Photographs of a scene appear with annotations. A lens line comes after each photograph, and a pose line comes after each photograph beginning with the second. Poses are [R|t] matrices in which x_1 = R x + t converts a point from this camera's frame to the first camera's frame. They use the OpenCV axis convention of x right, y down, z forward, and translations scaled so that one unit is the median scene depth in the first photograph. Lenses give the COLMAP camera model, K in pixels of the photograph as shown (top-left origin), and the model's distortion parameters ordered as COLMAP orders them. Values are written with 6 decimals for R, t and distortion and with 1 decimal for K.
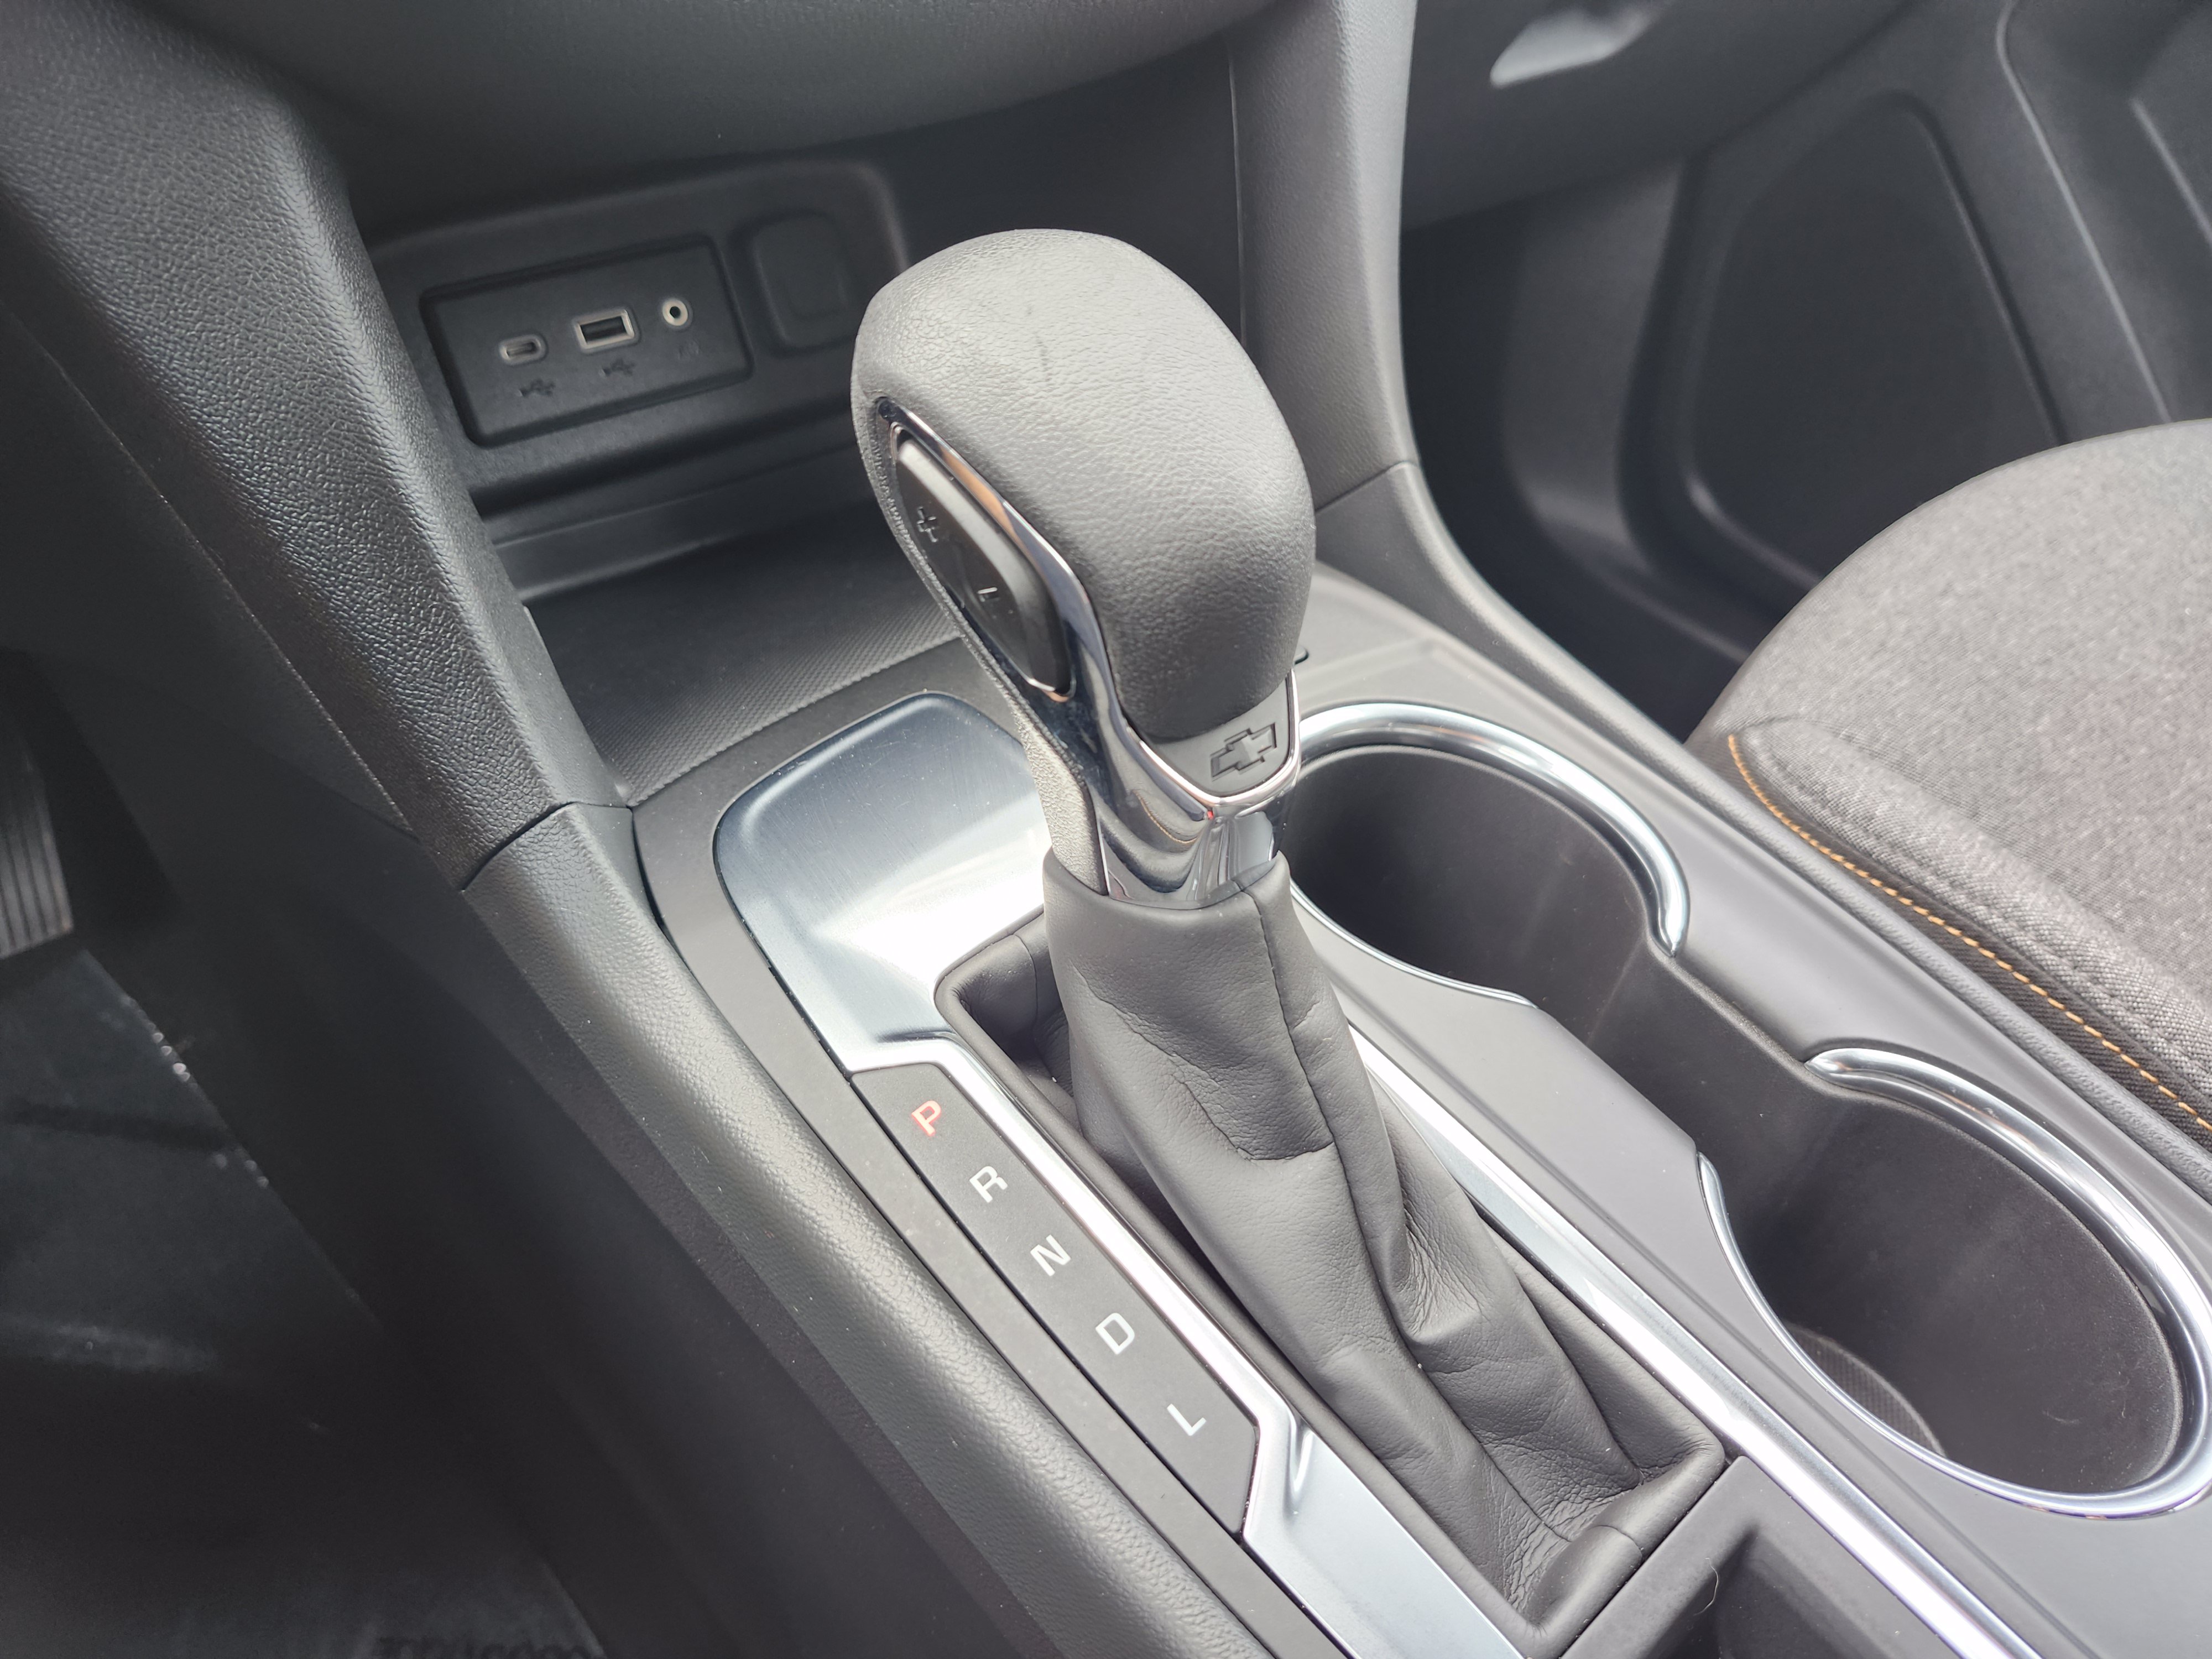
lens RADIAL K [[1570.5, 0, 1111.9], [0, 1570.5, 843.5], [0, 0, 1]] dist [0.071950, -0.118833]
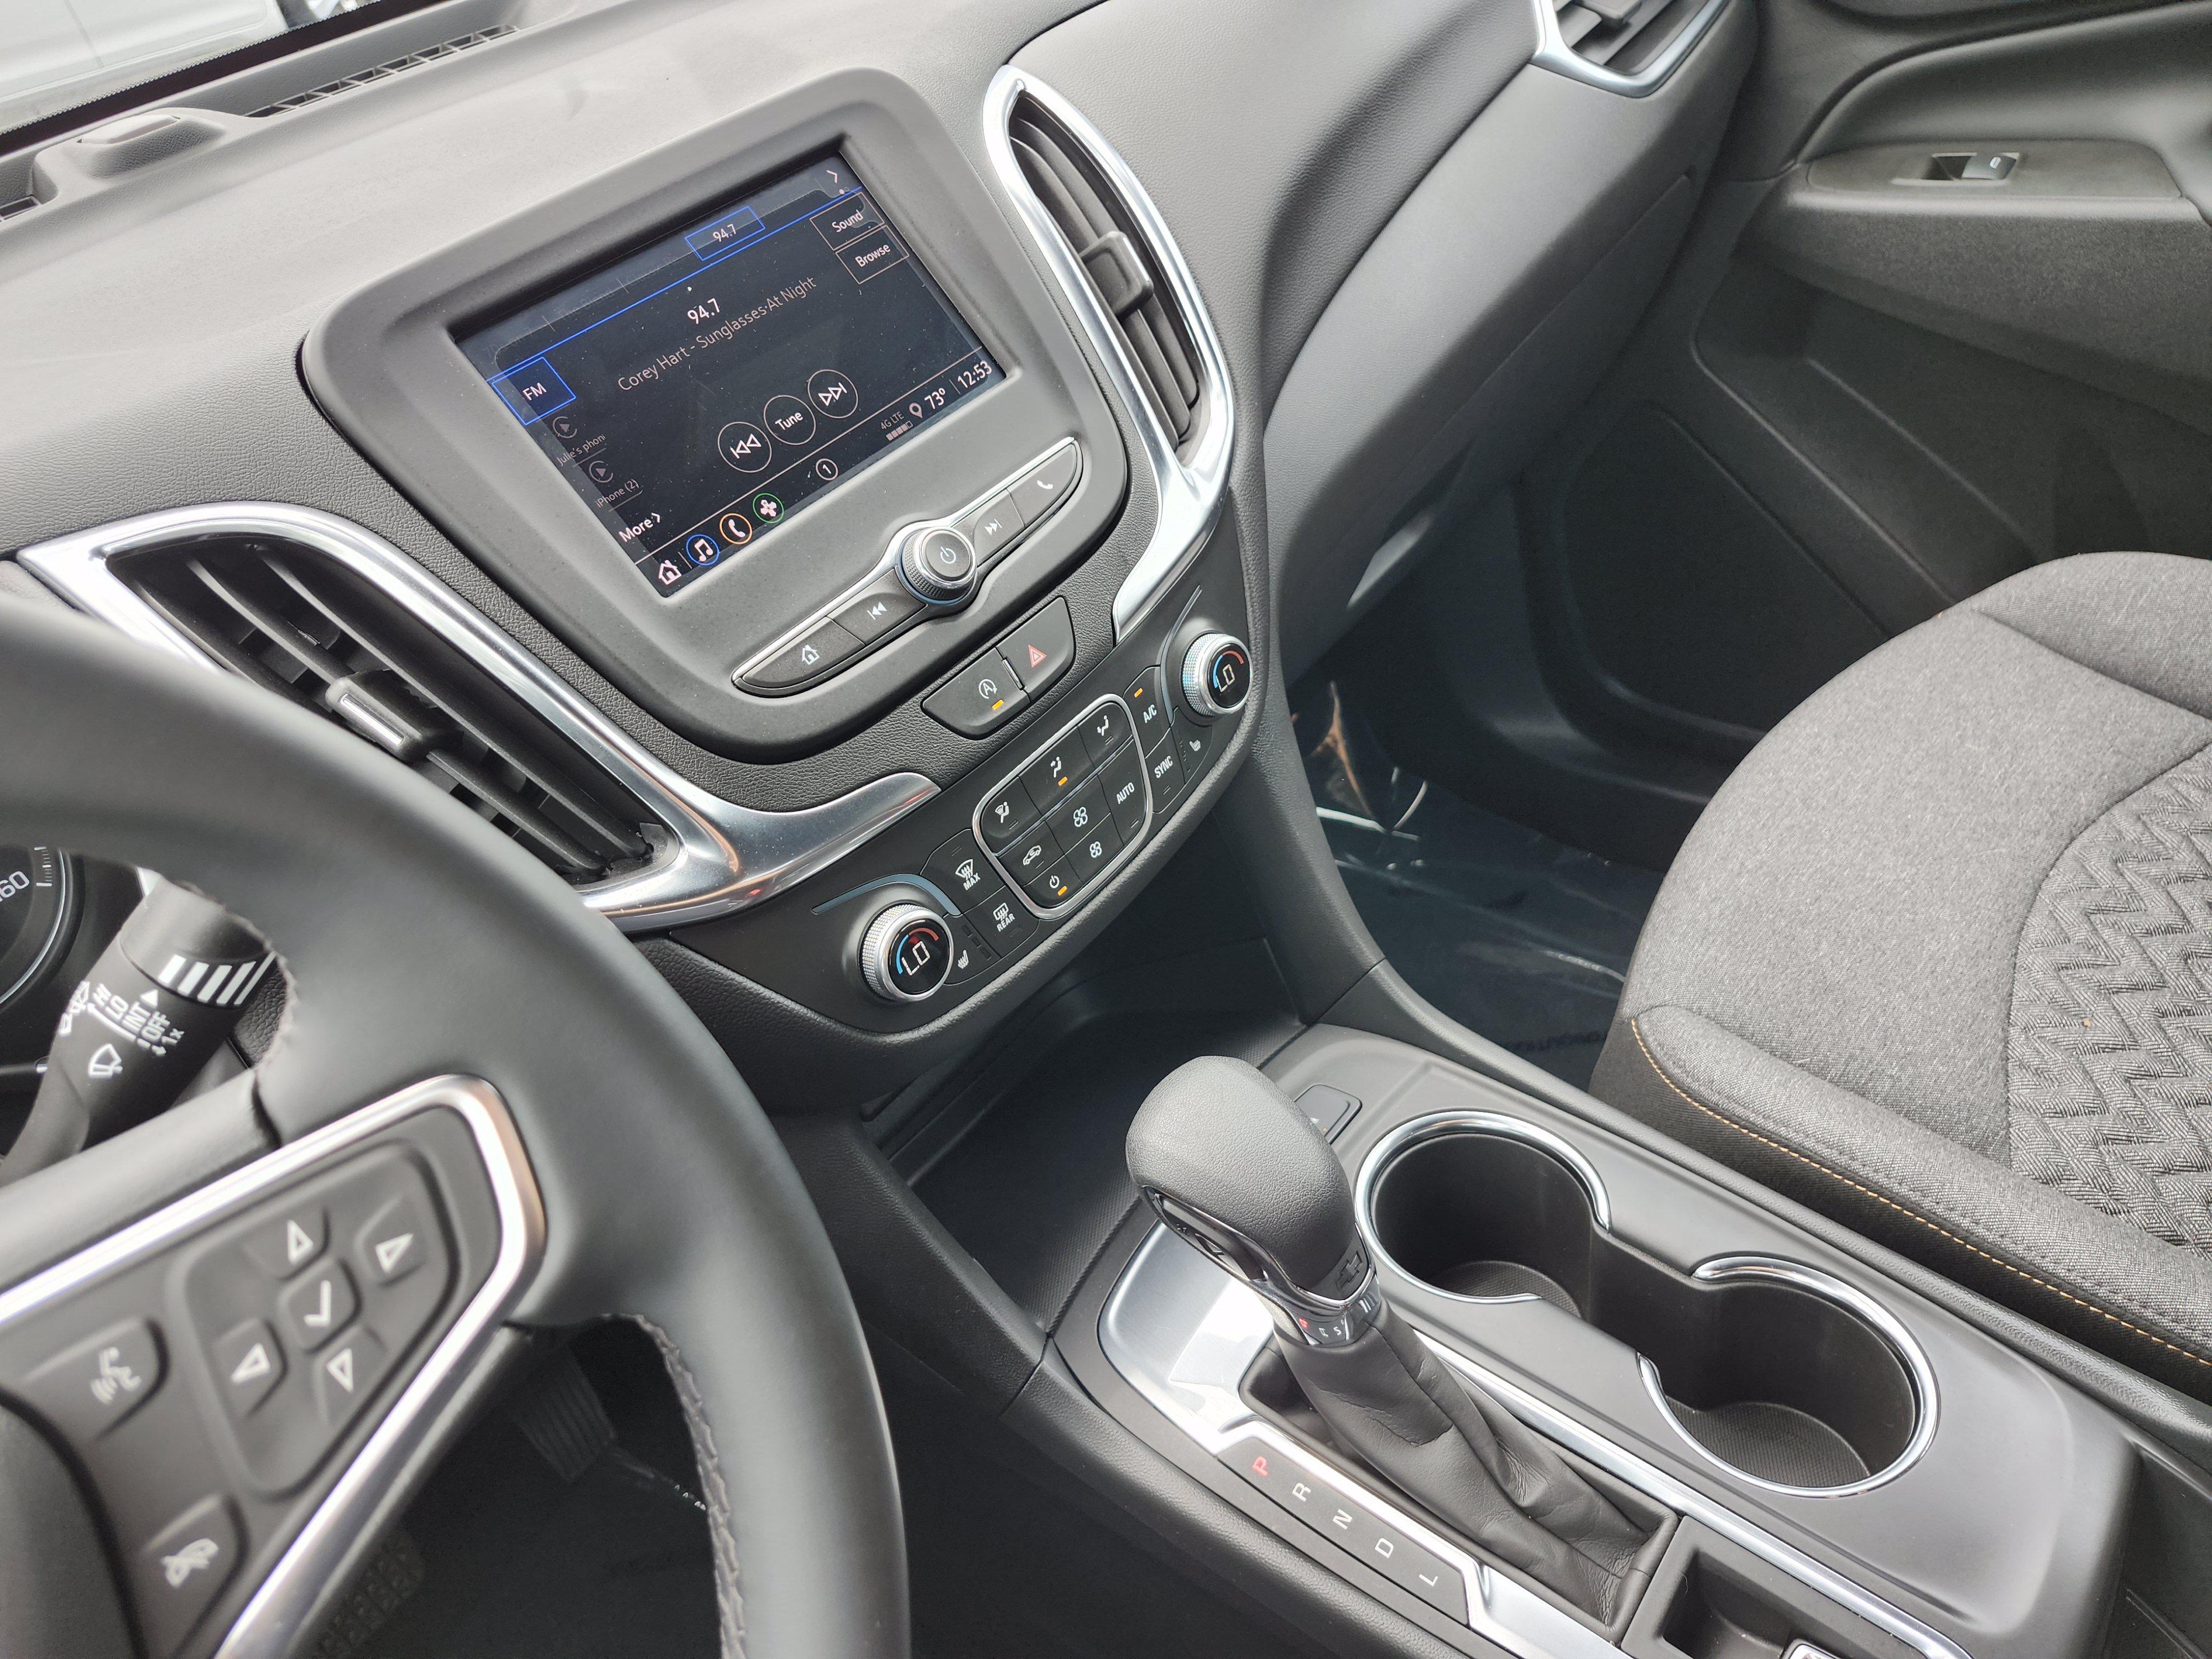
lens RADIAL K [[1570.5, 0, 1111.9], [0, 1570.5, 843.5], [0, 0, 1]] dist [0.071950, -0.118833]
pose [[0.943550, -0.326768, -0.054180, 0.067919], [0.321965, 0.943223, -0.081668, -0.436970], [0.077790, 0.059614, 0.995186, -1.000348]]
